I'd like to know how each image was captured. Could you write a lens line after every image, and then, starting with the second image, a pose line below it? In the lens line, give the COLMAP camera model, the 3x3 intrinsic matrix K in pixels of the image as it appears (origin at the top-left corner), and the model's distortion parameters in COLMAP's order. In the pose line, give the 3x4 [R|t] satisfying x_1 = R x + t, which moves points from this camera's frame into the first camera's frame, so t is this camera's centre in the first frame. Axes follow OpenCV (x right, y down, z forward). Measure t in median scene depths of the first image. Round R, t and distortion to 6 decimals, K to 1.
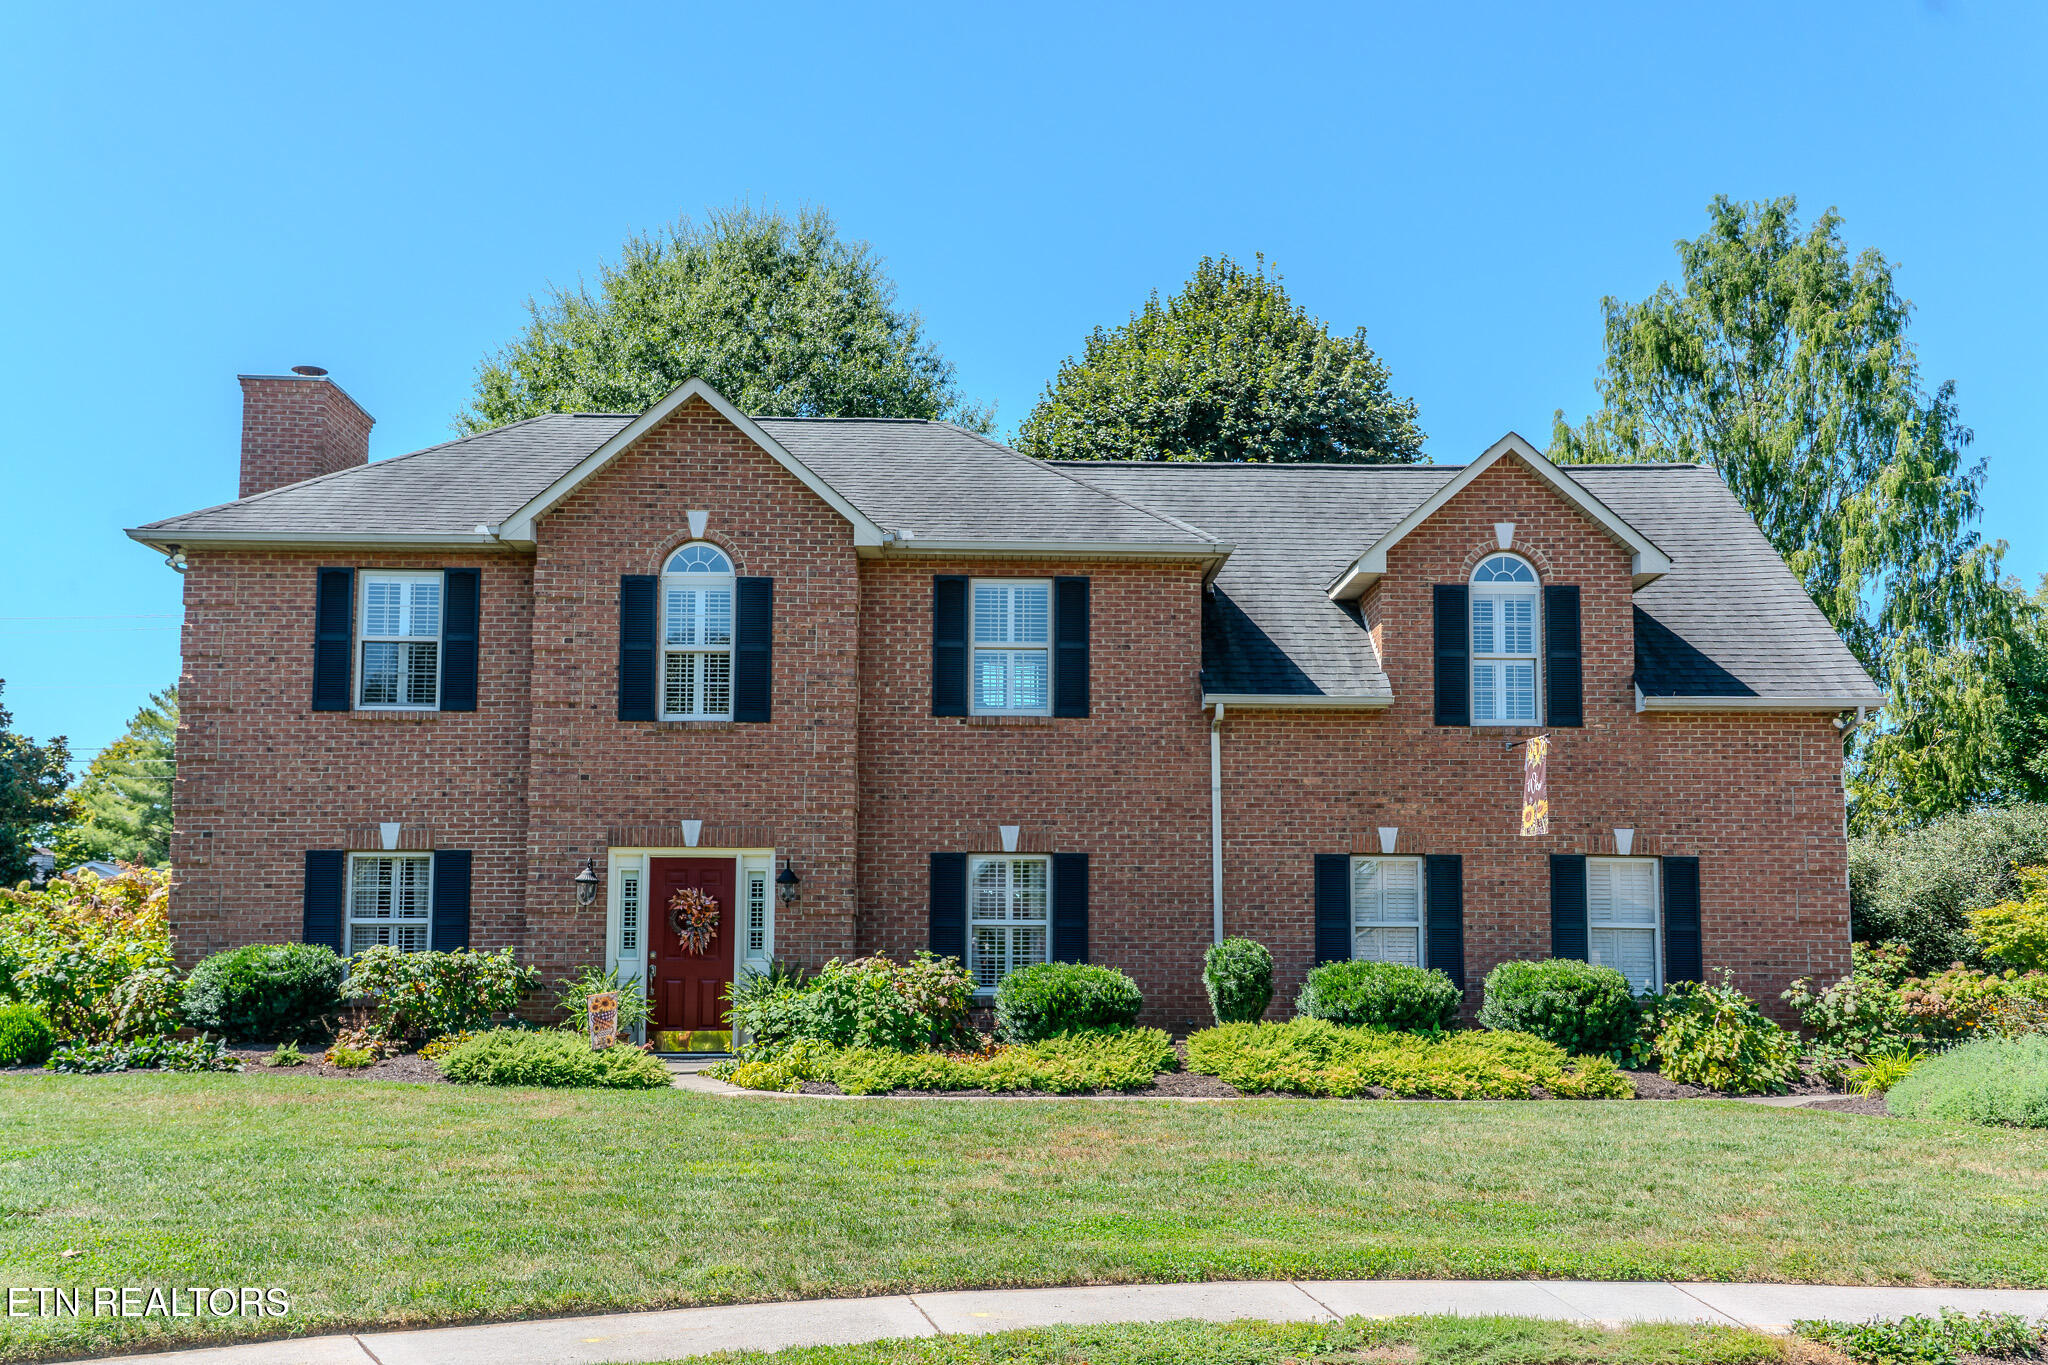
lens RADIAL K [[1818.1, 0, 1010.8], [0, 1818.1, 774.1], [0, 0, 1]] dist [0.069392, -0.020415]
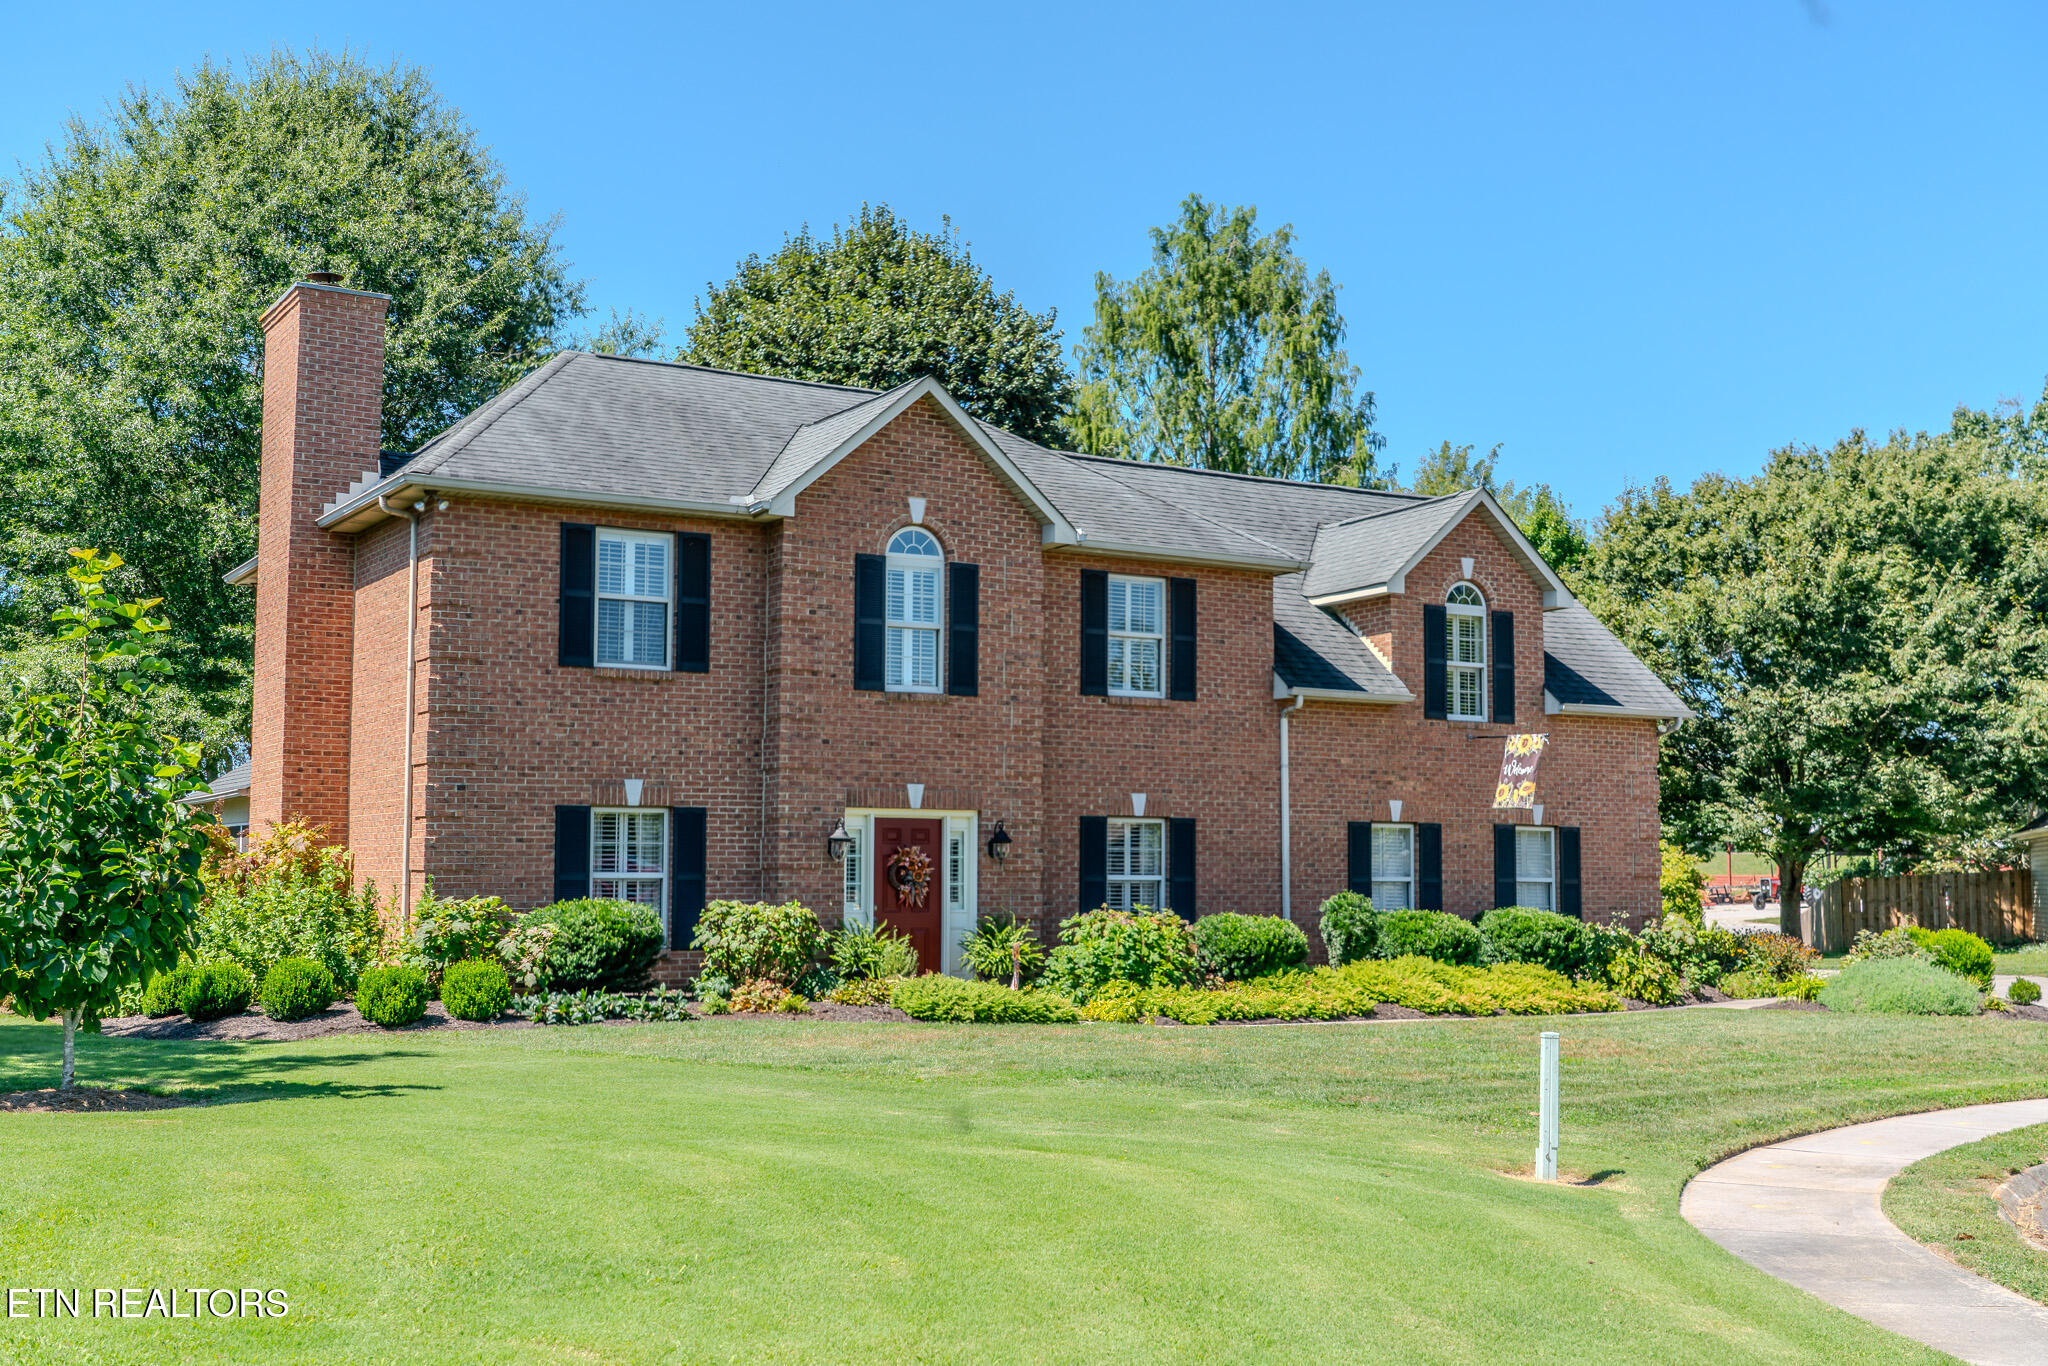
lens RADIAL K [[2142.6, 0, 1023.1], [0, 2142.6, 695.0], [0, 0, 1]] dist [0.043566, 0.000000]
pose [[0.877714, 0.040913, 0.477435, -0.717421], [-0.044131, 0.999016, -0.004480, -0.024520], [-0.477148, -0.017137, 0.878656, -0.151490]]
